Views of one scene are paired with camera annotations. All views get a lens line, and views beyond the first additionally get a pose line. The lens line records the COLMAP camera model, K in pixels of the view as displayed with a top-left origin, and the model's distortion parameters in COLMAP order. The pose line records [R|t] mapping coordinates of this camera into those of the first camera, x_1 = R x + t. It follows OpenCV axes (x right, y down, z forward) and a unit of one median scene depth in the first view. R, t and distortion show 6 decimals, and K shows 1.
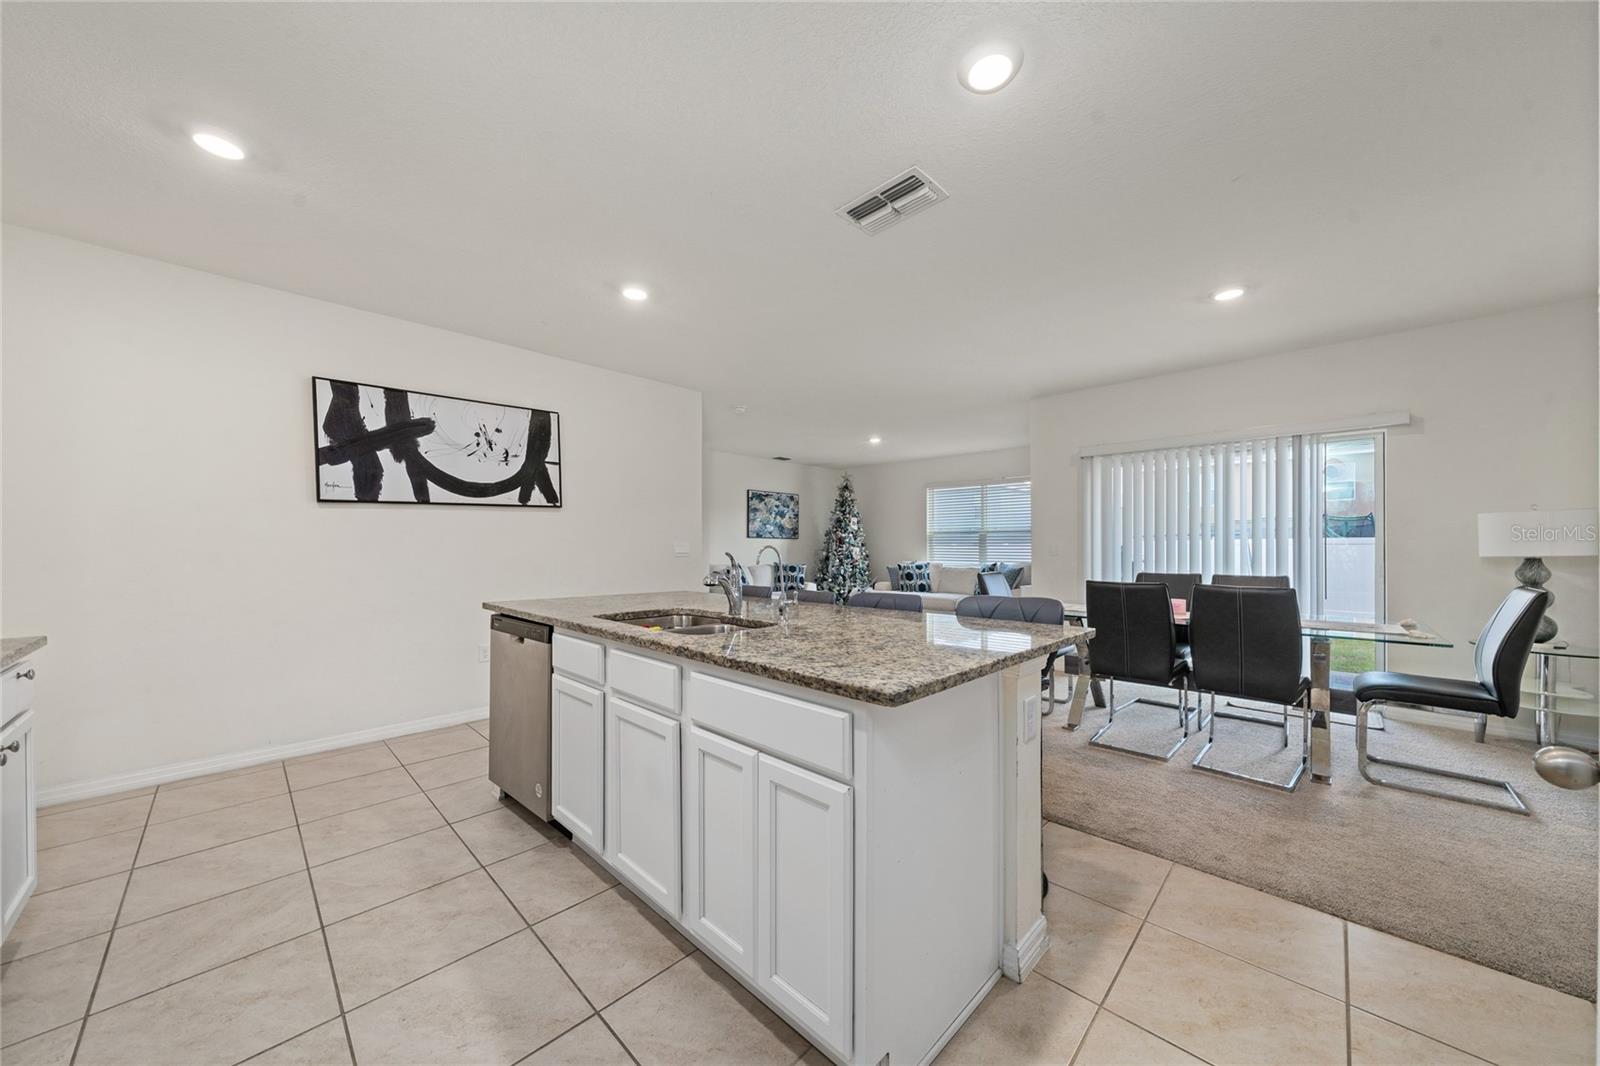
lens RADIAL K [[553.1, 0, 796.5], [0, 553.1, 534.4], [0, 0, 1]] dist [-0.001583, -0.000078]
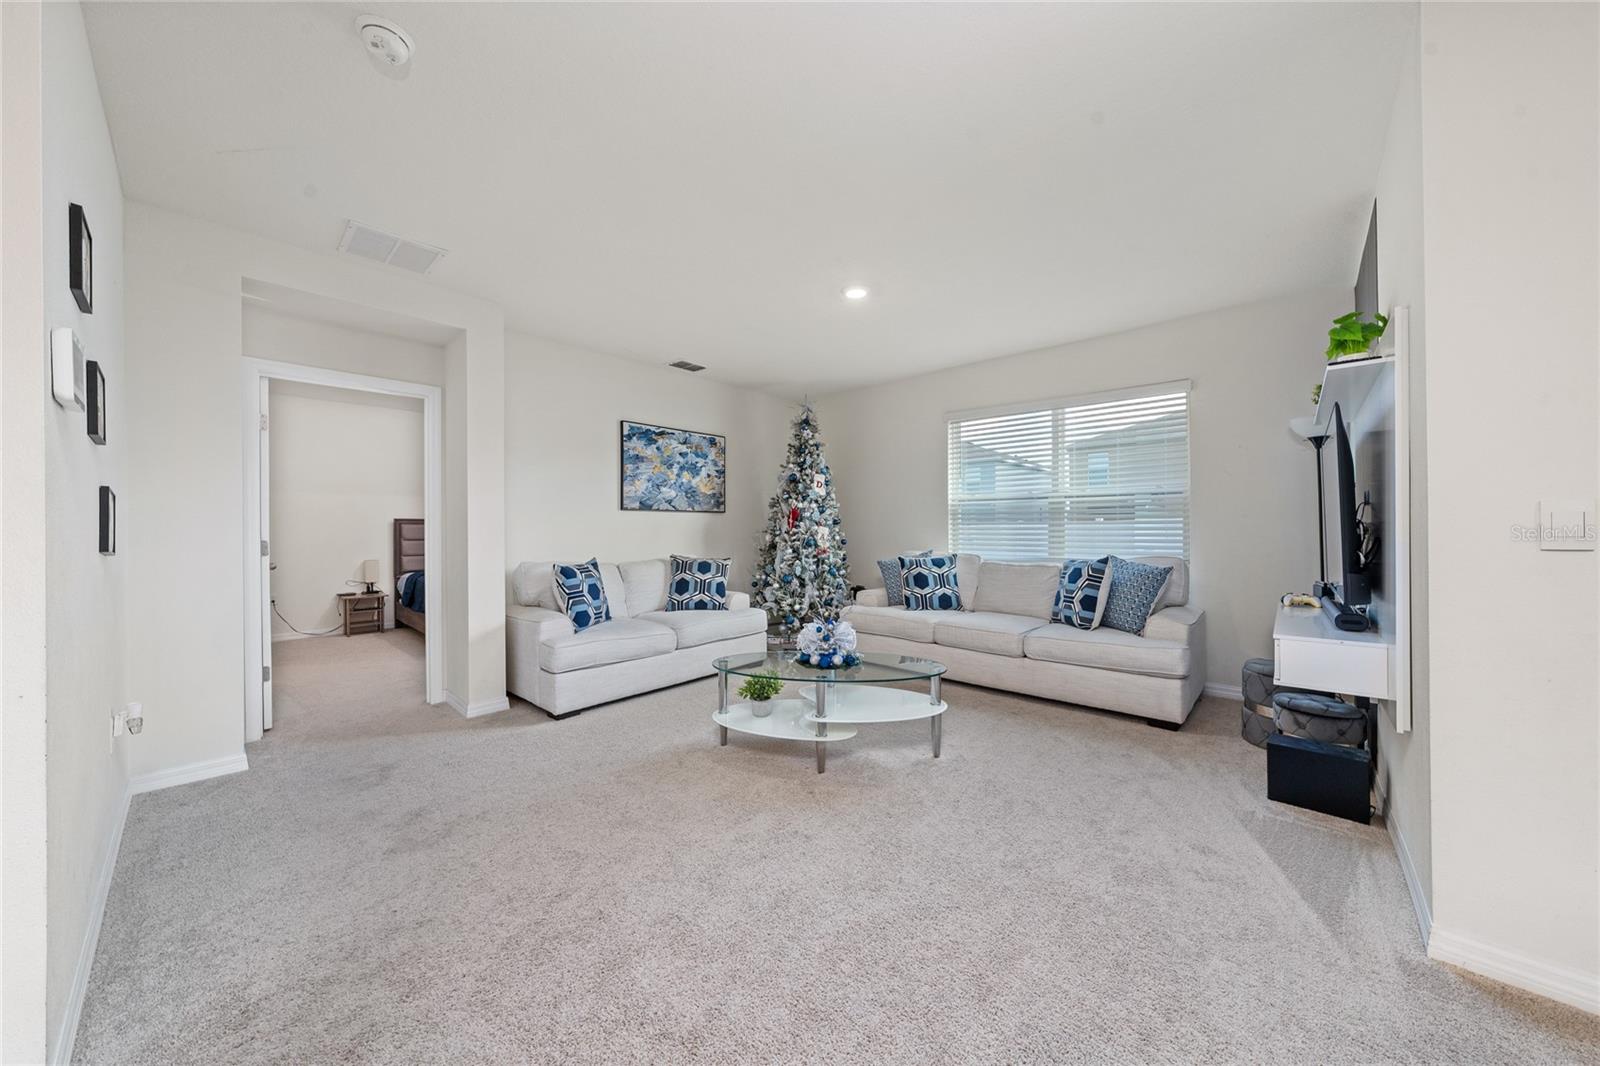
lens RADIAL K [[553.1, 0, 796.5], [0, 553.1, 534.4], [0, 0, 1]] dist [-0.001583, -0.000078]
pose [[0.999285, -0.005442, 0.037421, 0.059530], [0.004162, 0.999406, 0.034201, 0.011763], [-0.037585, -0.034021, 0.998714, 0.439009]]
